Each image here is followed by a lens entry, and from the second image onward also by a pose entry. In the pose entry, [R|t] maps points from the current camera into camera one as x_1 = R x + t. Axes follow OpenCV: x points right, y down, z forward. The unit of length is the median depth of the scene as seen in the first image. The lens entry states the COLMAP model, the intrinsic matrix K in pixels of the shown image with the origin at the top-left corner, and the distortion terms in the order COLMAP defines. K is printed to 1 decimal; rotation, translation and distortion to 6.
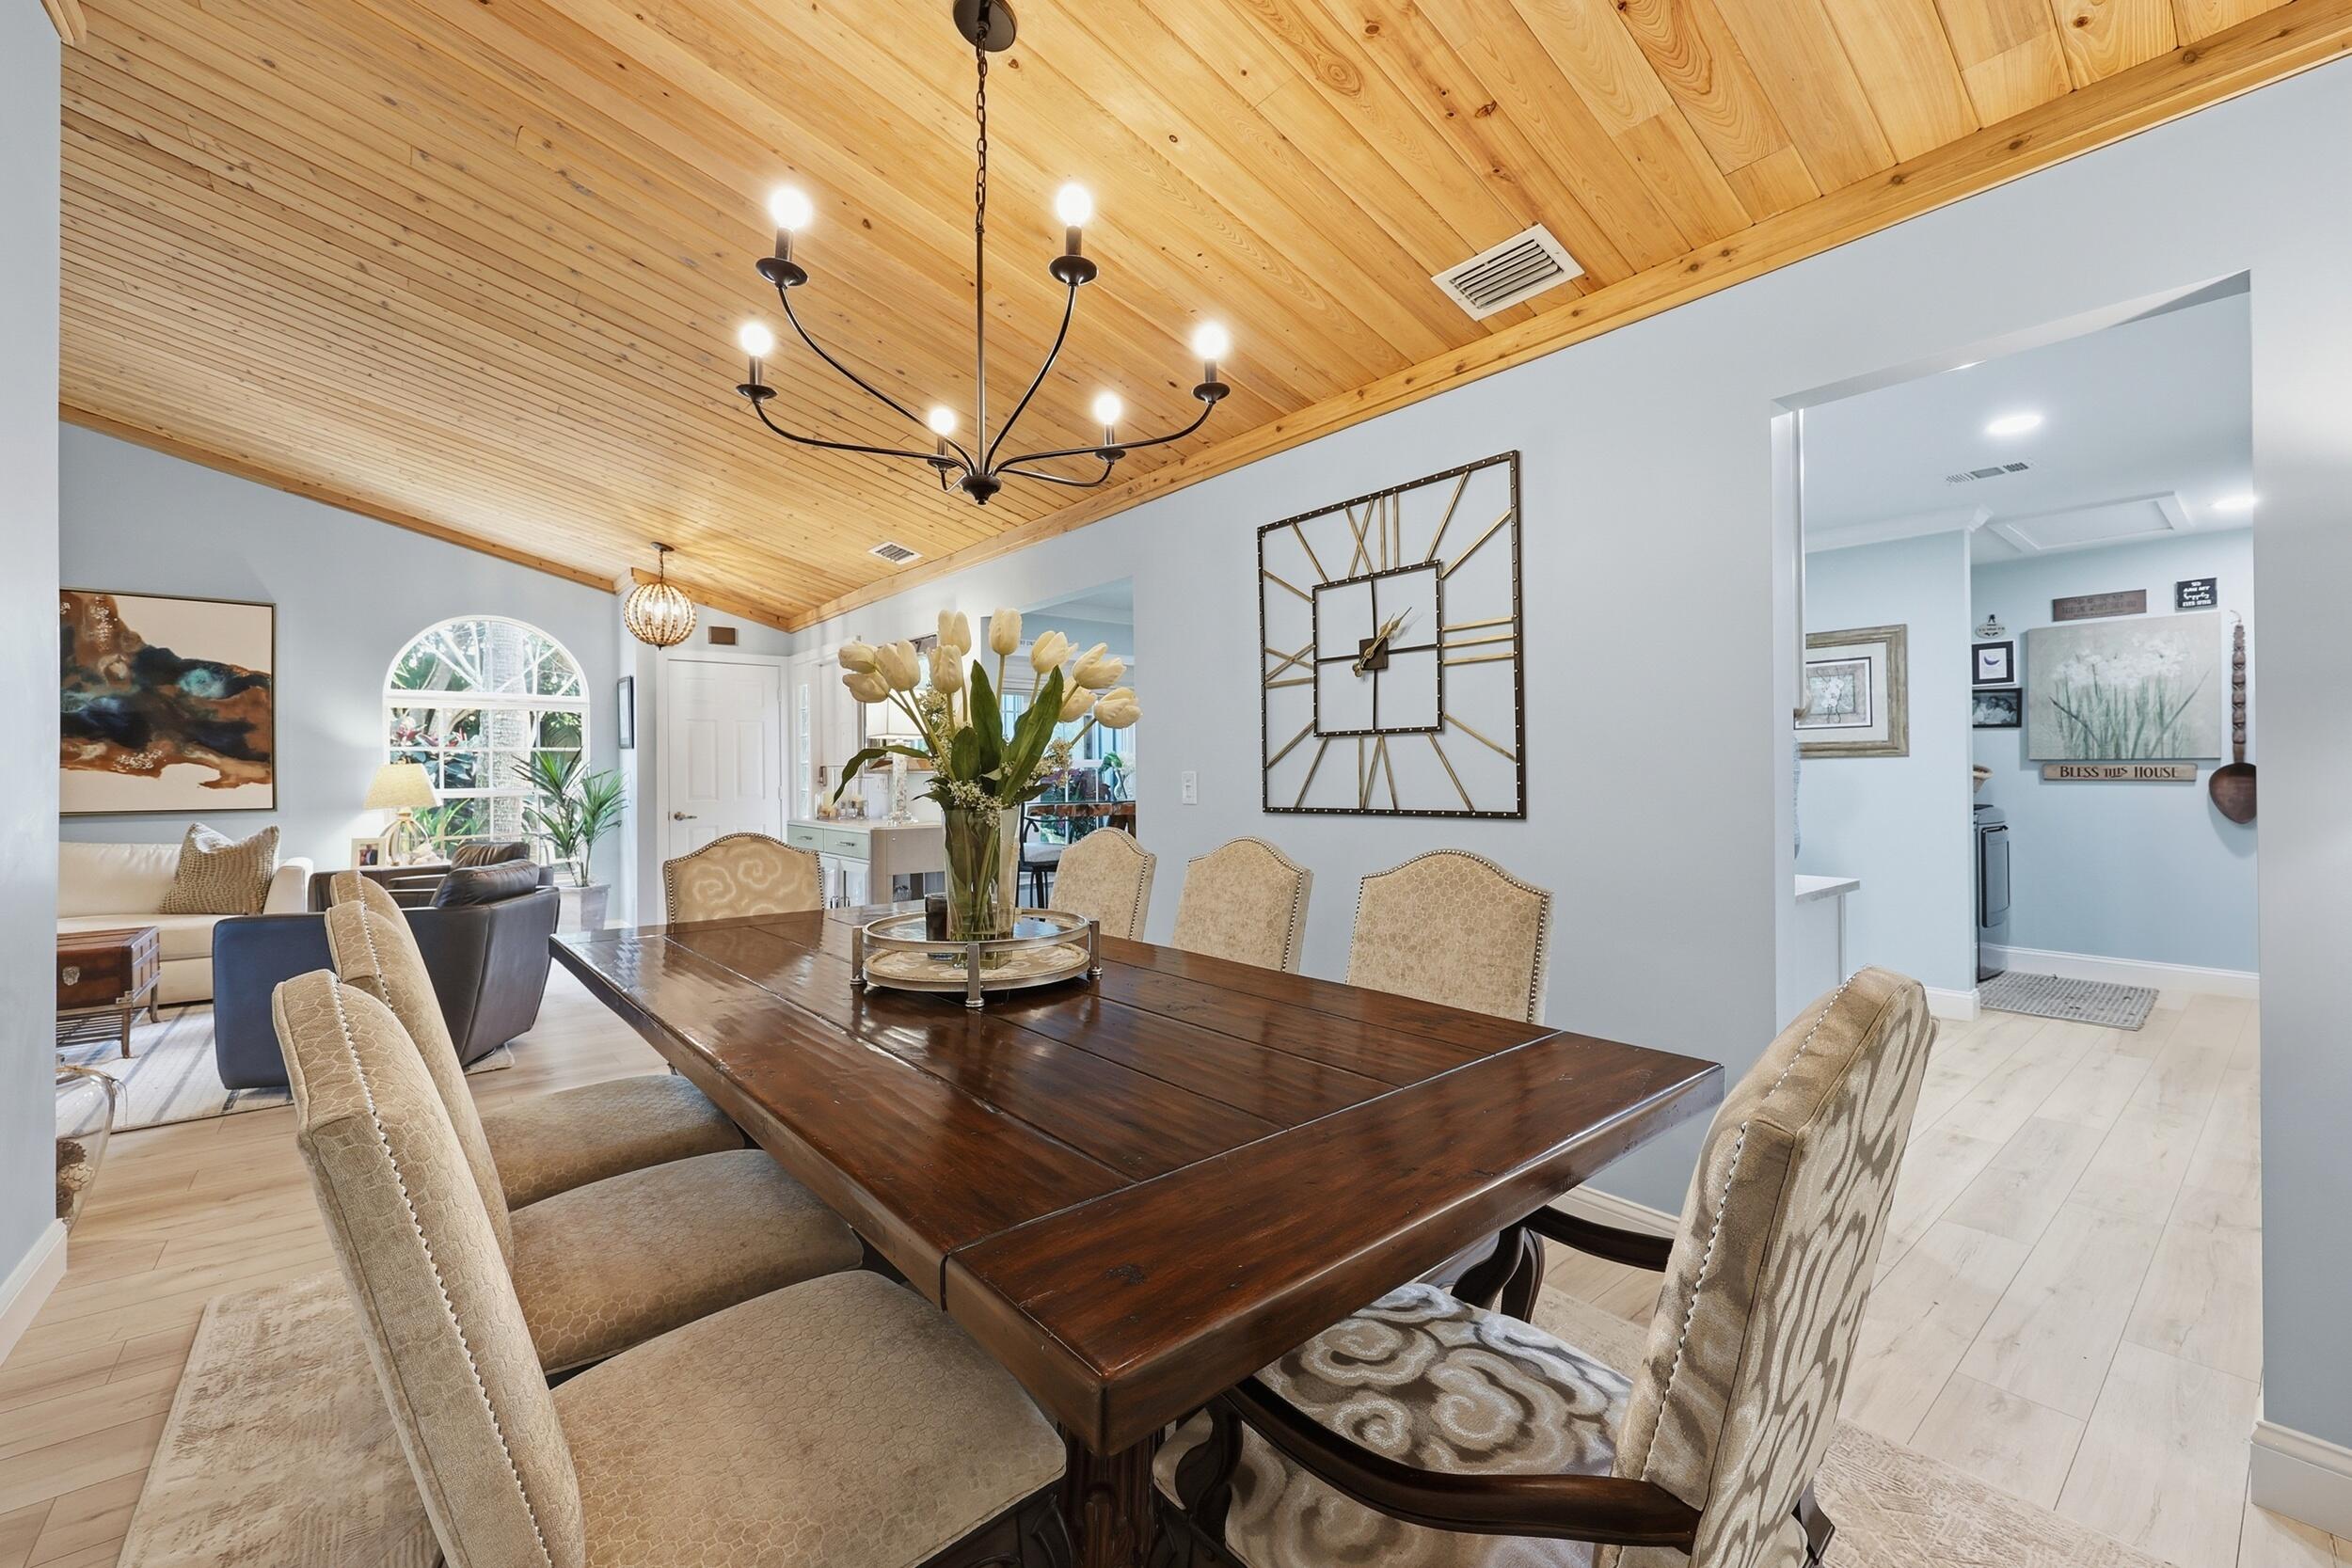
lens RADIAL K [[958.4, 0, 1170.4], [0, 958.4, 769.8], [0, 0, 1]] dist [0.000368, -0.000255]
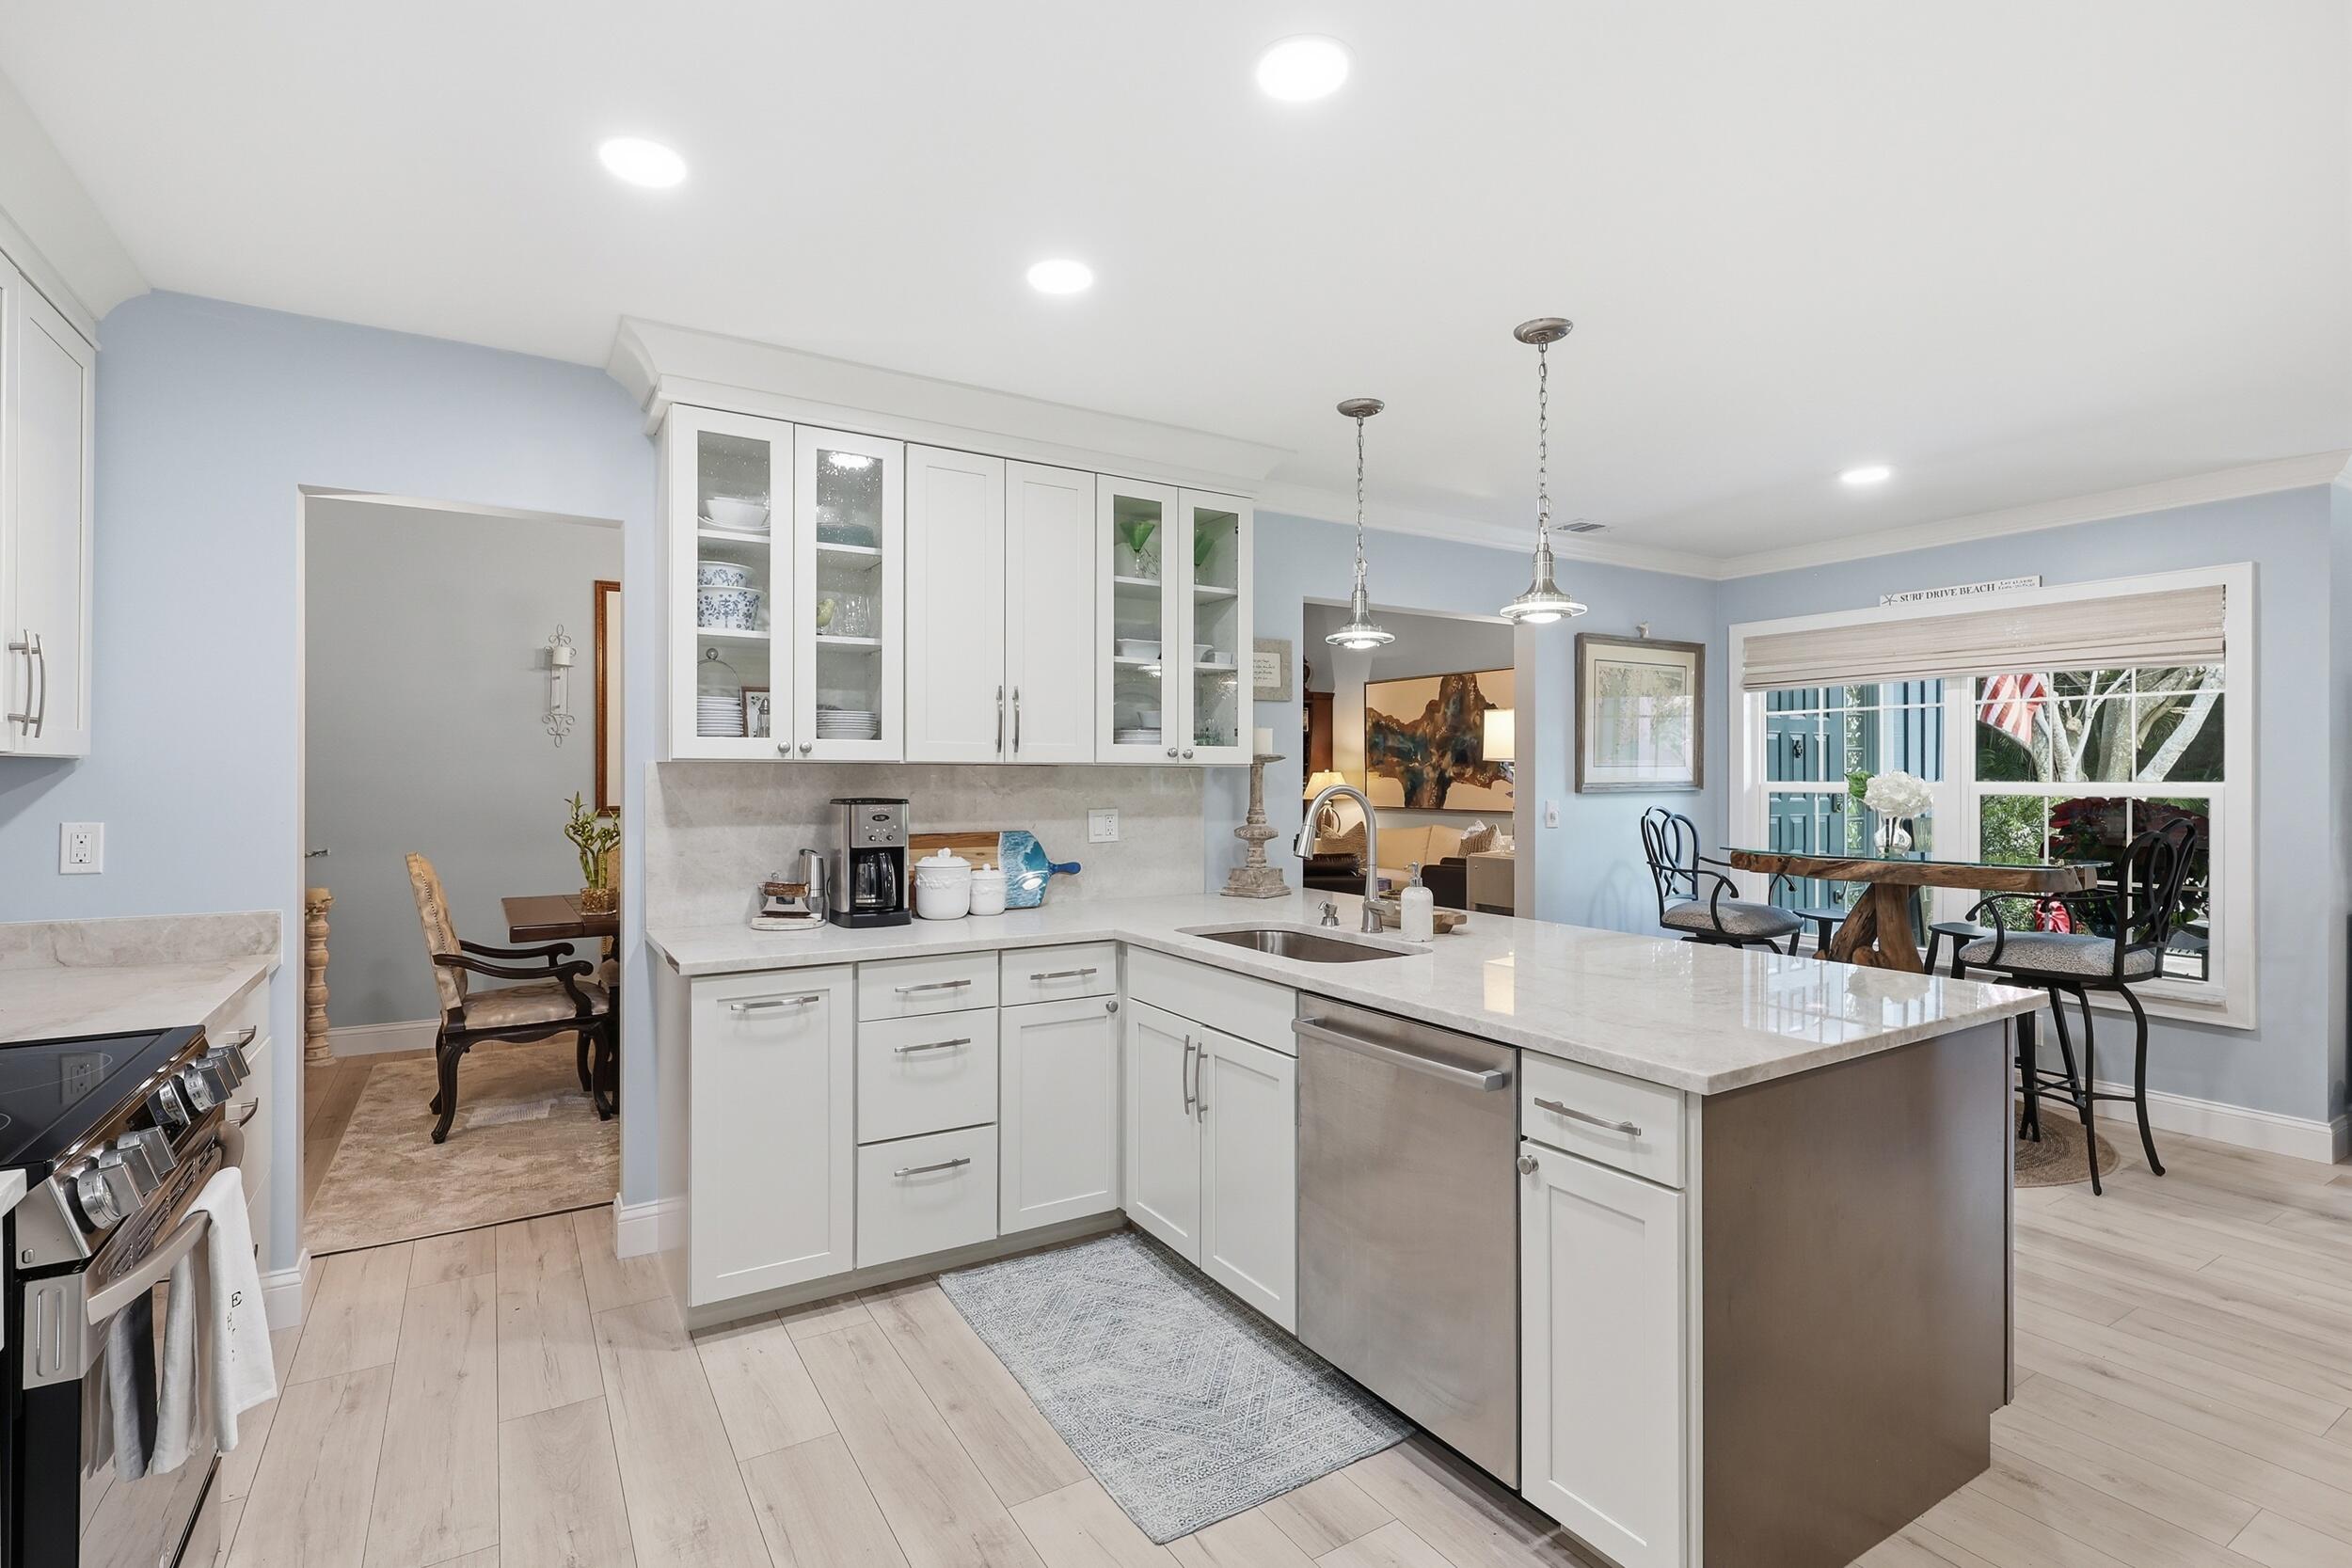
lens RADIAL K [[1105.9, 0, 1171.6], [0, 1105.9, 784.4], [0, 0, 1]] dist [-0.000368, -0.000008]
pose [[-0.132941, 0.012638, -0.991043, 0.809854], [0.002820, 0.999919, 0.012373, -0.024278], [0.991120, -0.001149, -0.132966, 0.785947]]
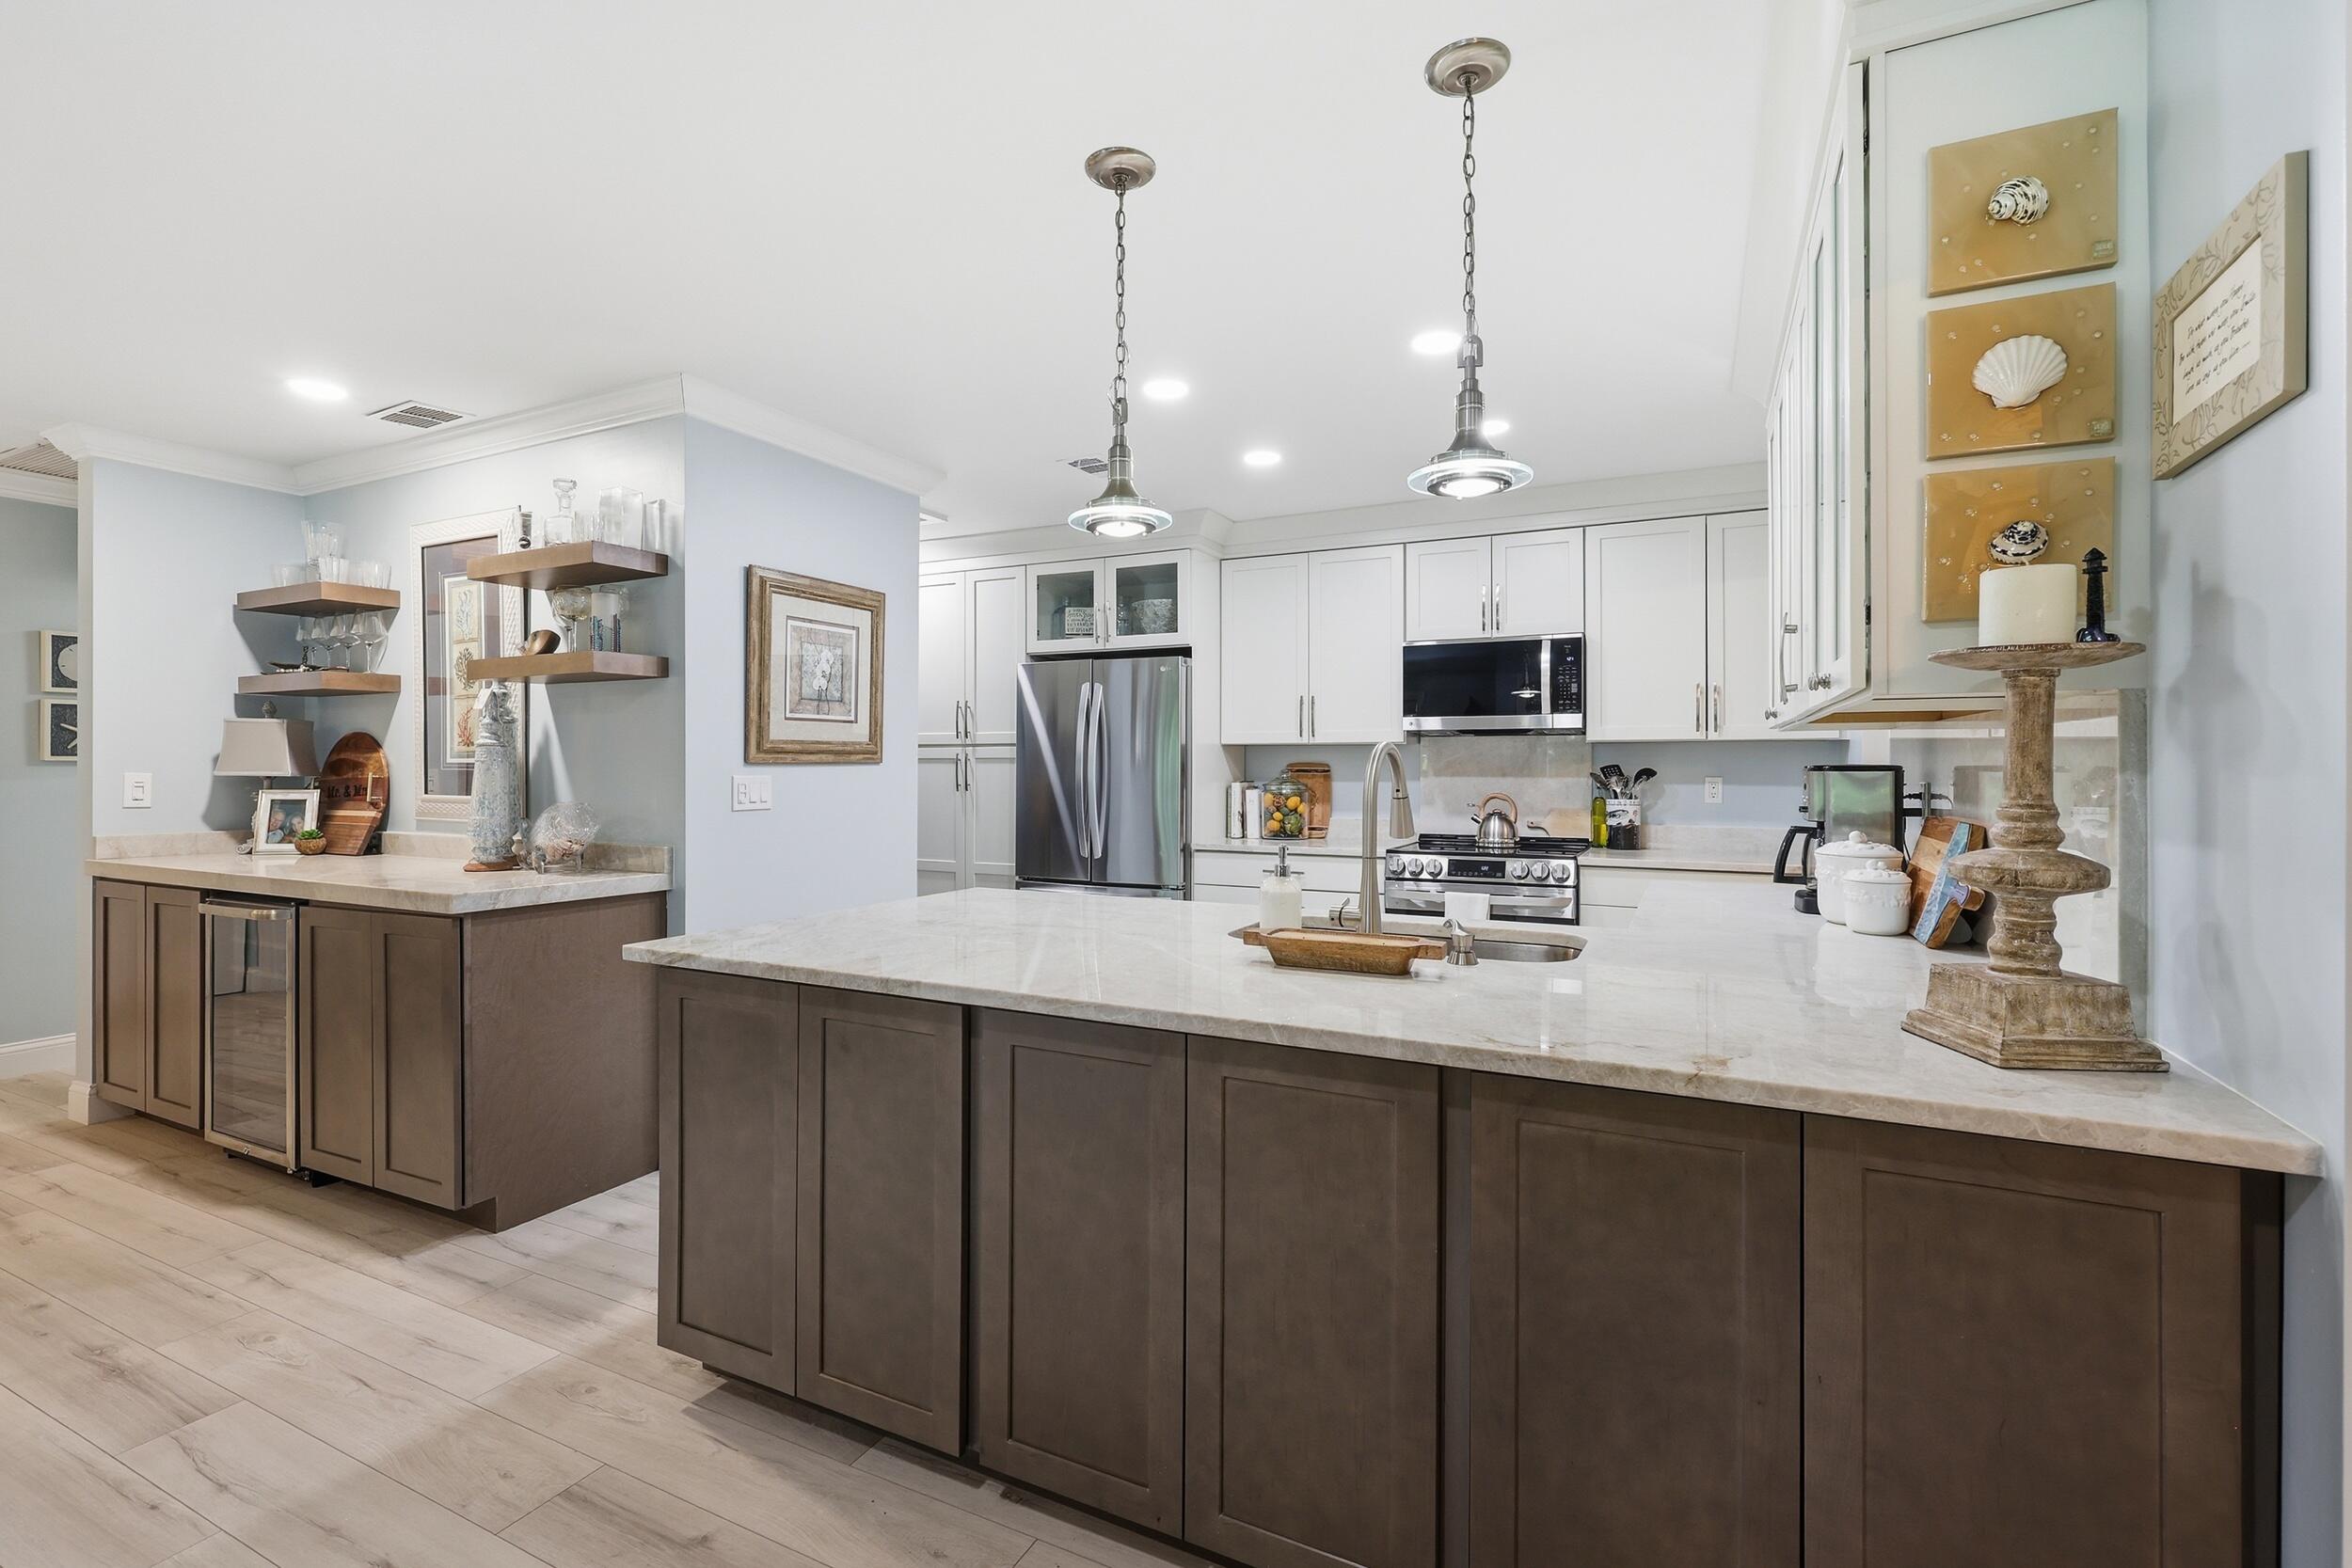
lens RADIAL K [[1043.2, 0, 1164.8], [0, 1043.2, 776.8], [0, 0, 1]] dist [0.001355, -0.000188]
pose [[-0.408747, -0.000033, 0.912648, -0.084035], [-0.001389, 0.999999, -0.000586, -0.003518], [-0.912647, -0.001507, -0.408747, 1.027459]]
